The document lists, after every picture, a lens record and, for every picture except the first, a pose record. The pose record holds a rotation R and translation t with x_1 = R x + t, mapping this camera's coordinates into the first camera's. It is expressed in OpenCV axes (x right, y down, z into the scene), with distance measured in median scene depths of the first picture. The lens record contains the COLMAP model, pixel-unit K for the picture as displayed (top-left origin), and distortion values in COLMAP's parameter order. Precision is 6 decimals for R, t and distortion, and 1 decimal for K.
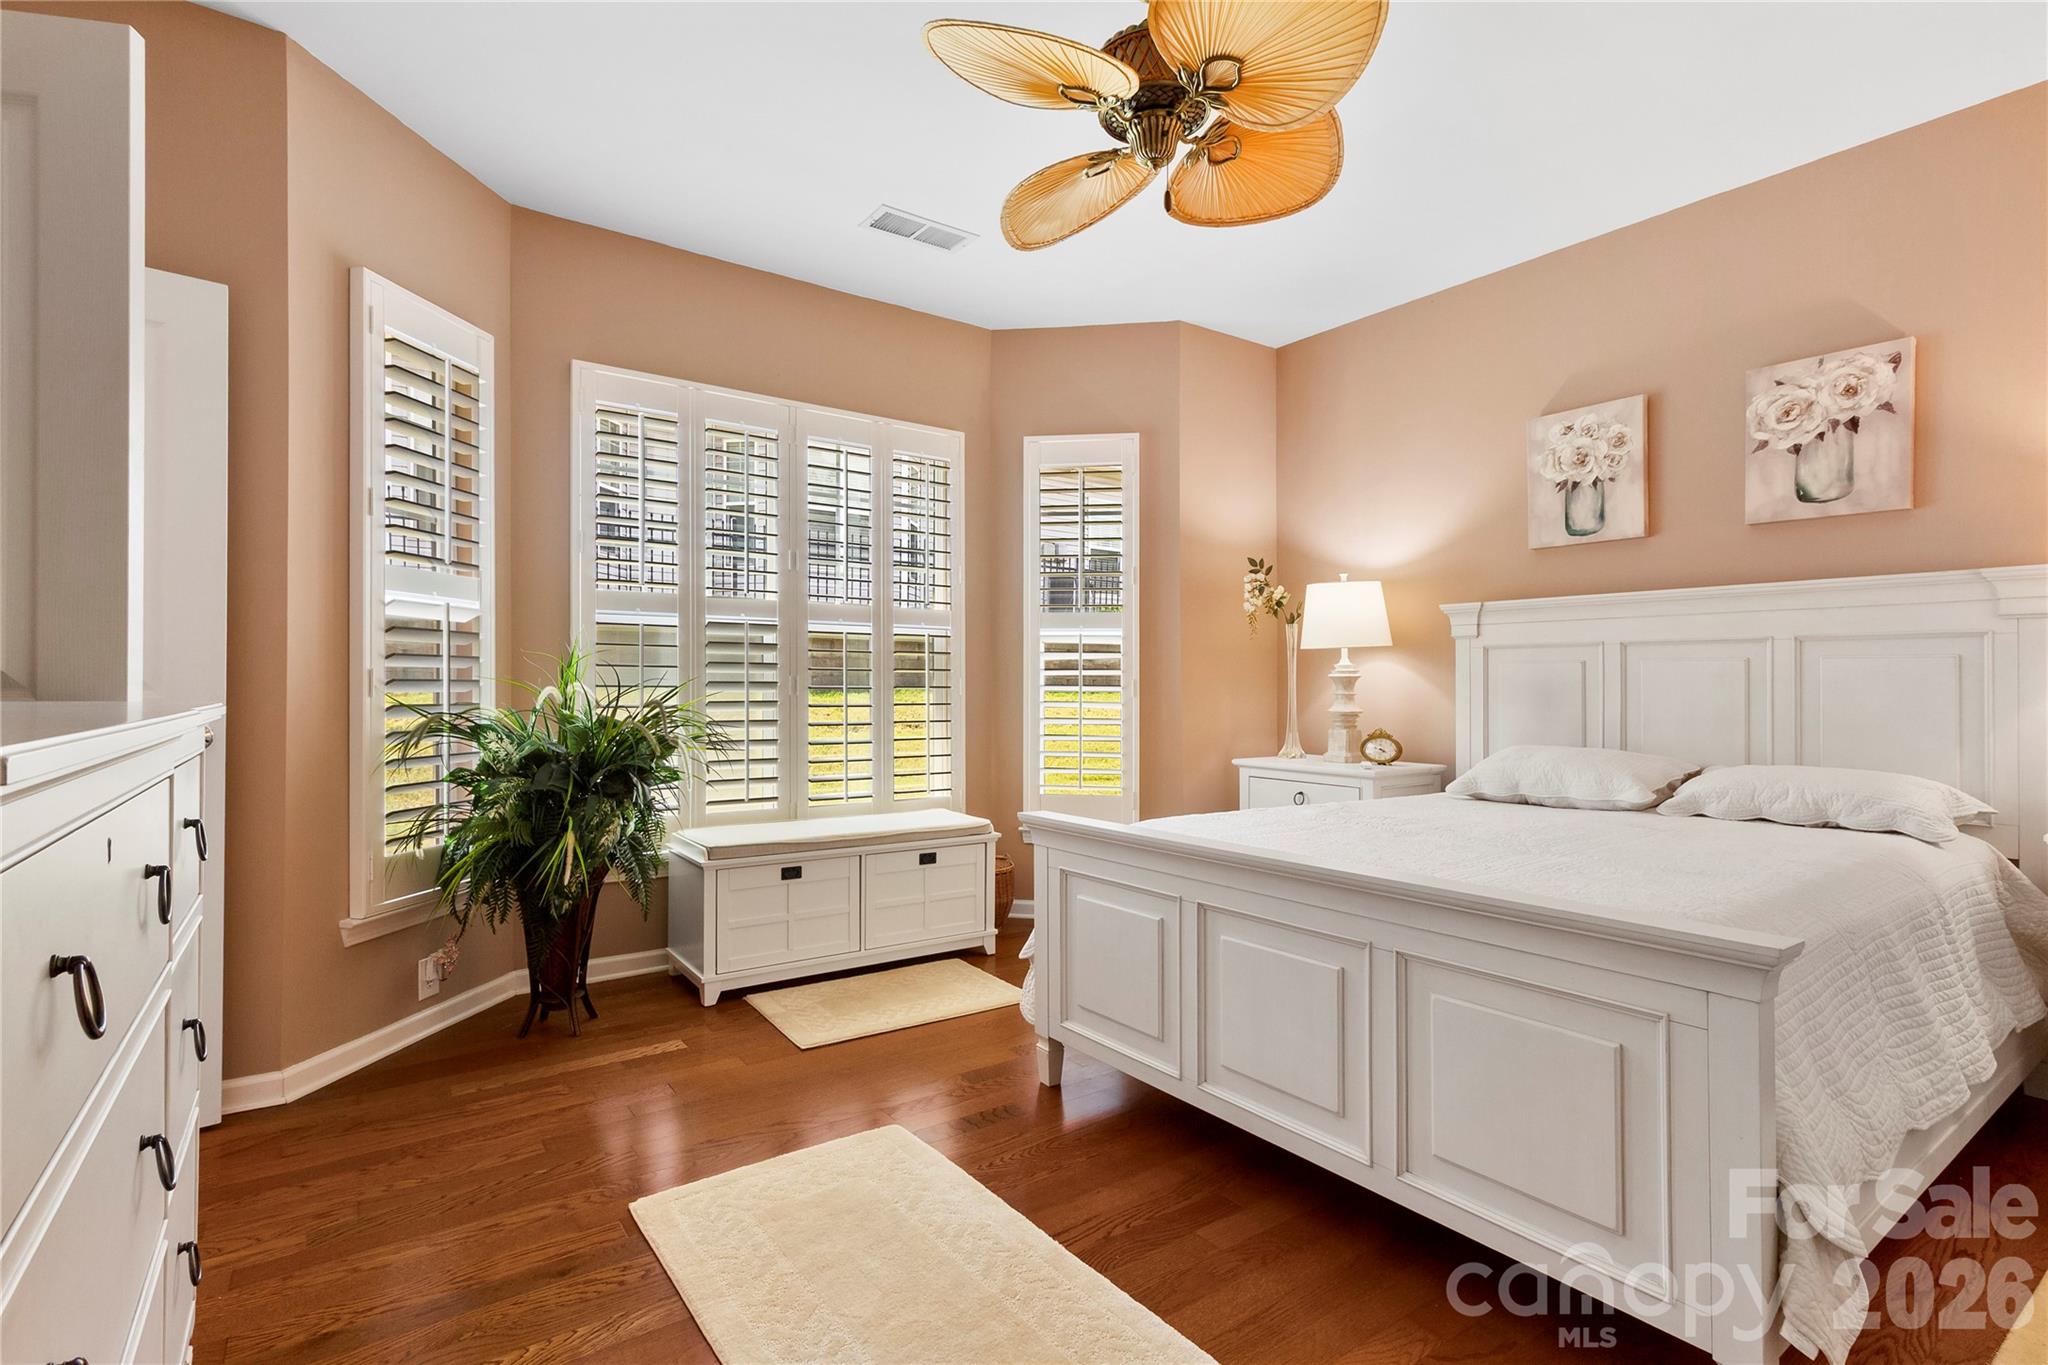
lens RADIAL K [[977.0, 0, 1021.2], [0, 977.0, 679.8], [0, 0, 1]] dist [-0.000455, -0.001061]
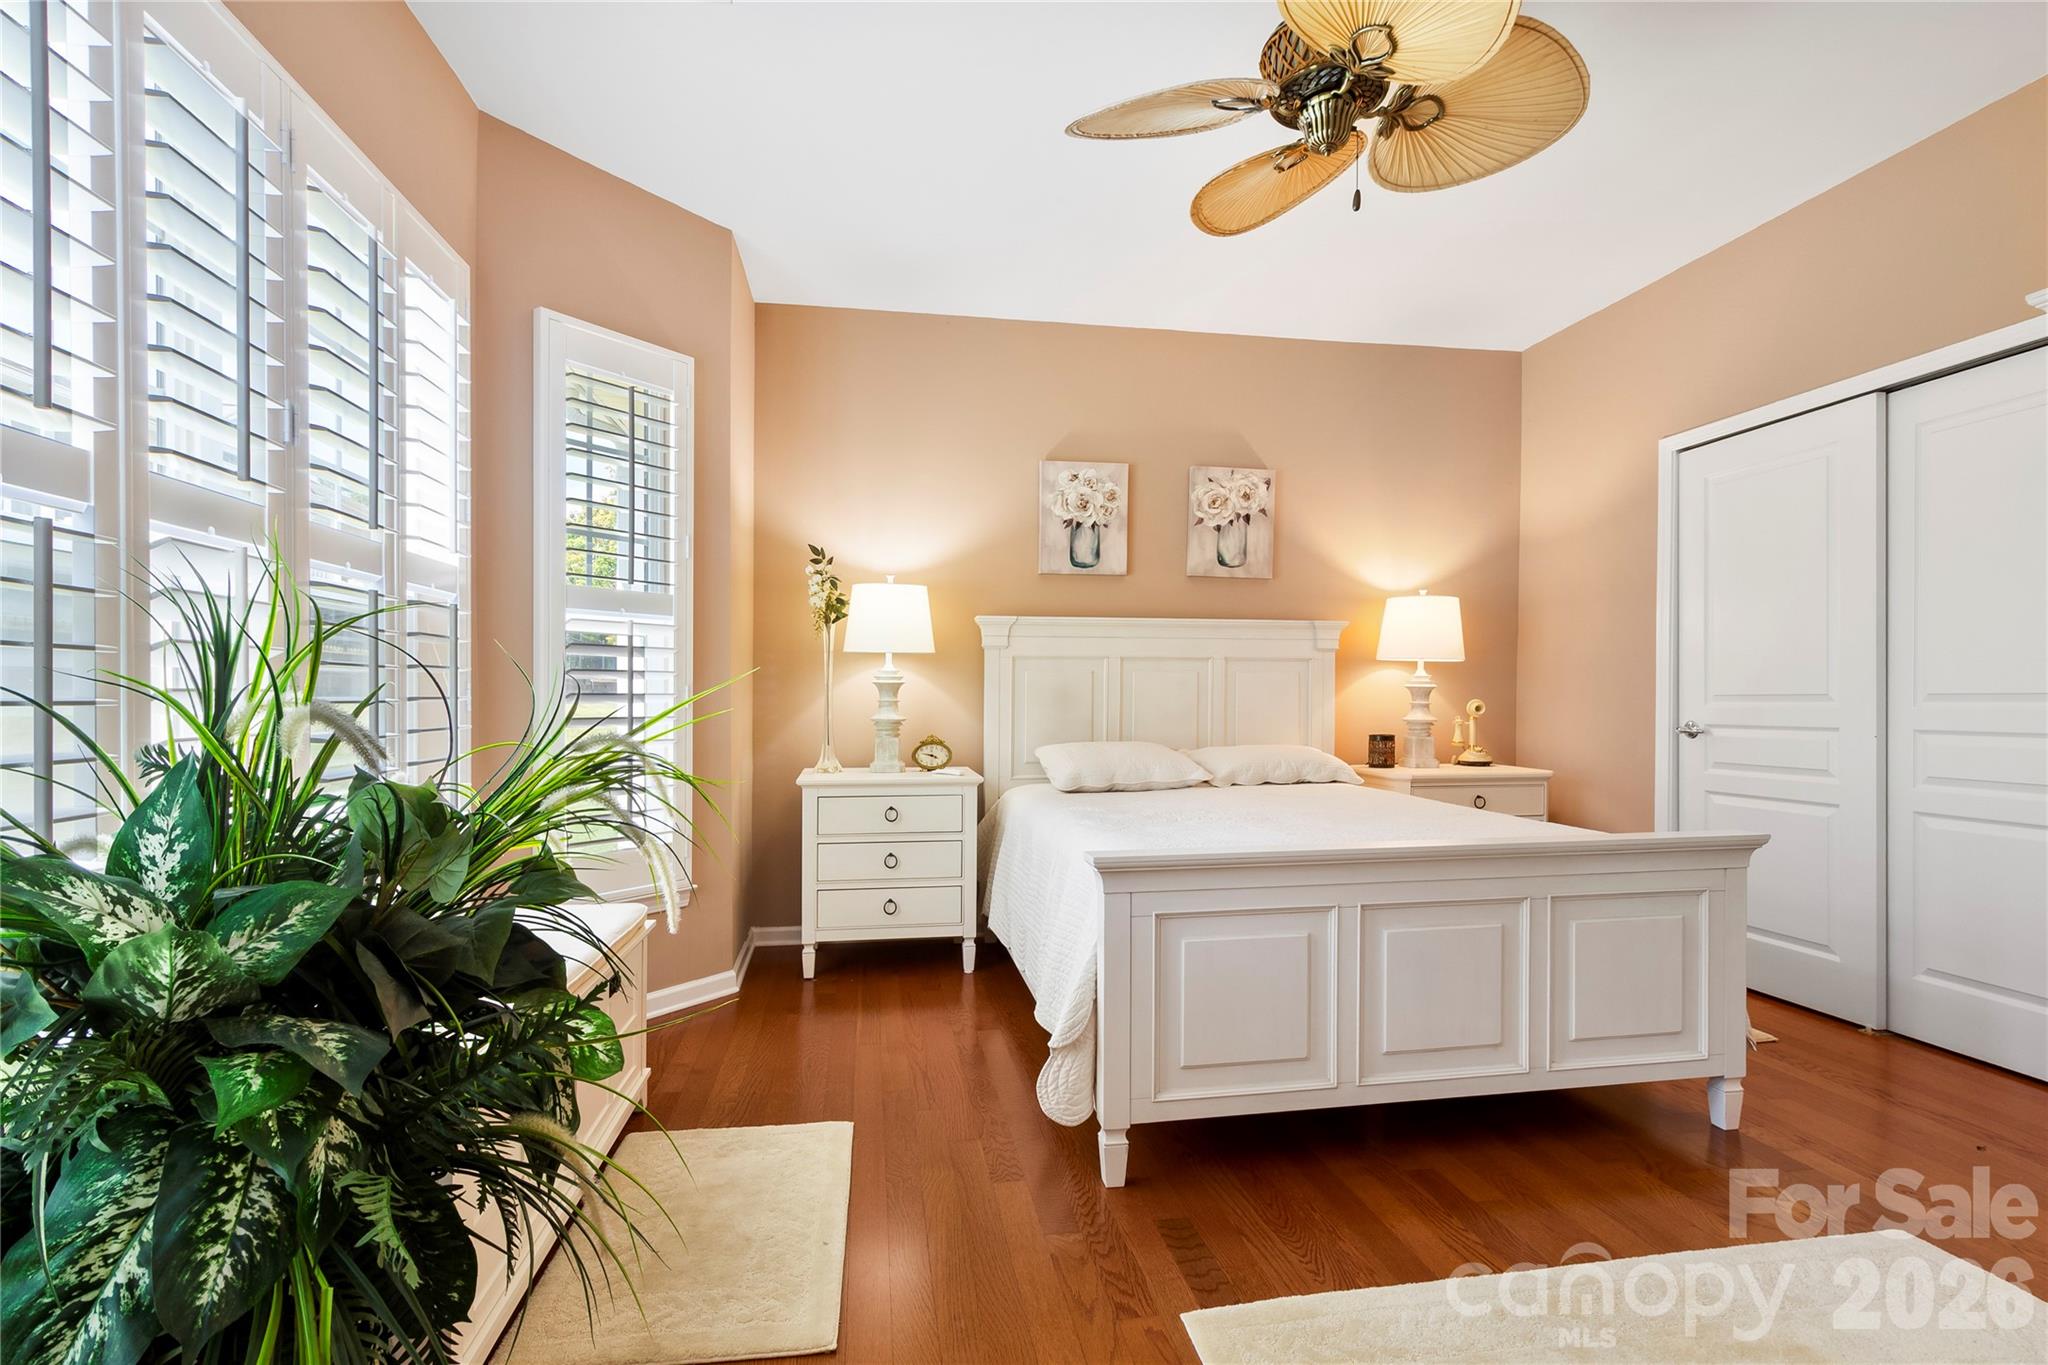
lens RADIAL K [[977.0, 0, 1028.1], [0, 977.0, 689.7], [0, 0, 1]] dist [-0.000455, -0.001061]
pose [[0.428499, -0.003448, 0.903536, -0.562764], [-0.003152, 0.999981, 0.005311, -0.002285], [-0.903537, -0.005123, 0.428480, 0.552863]]
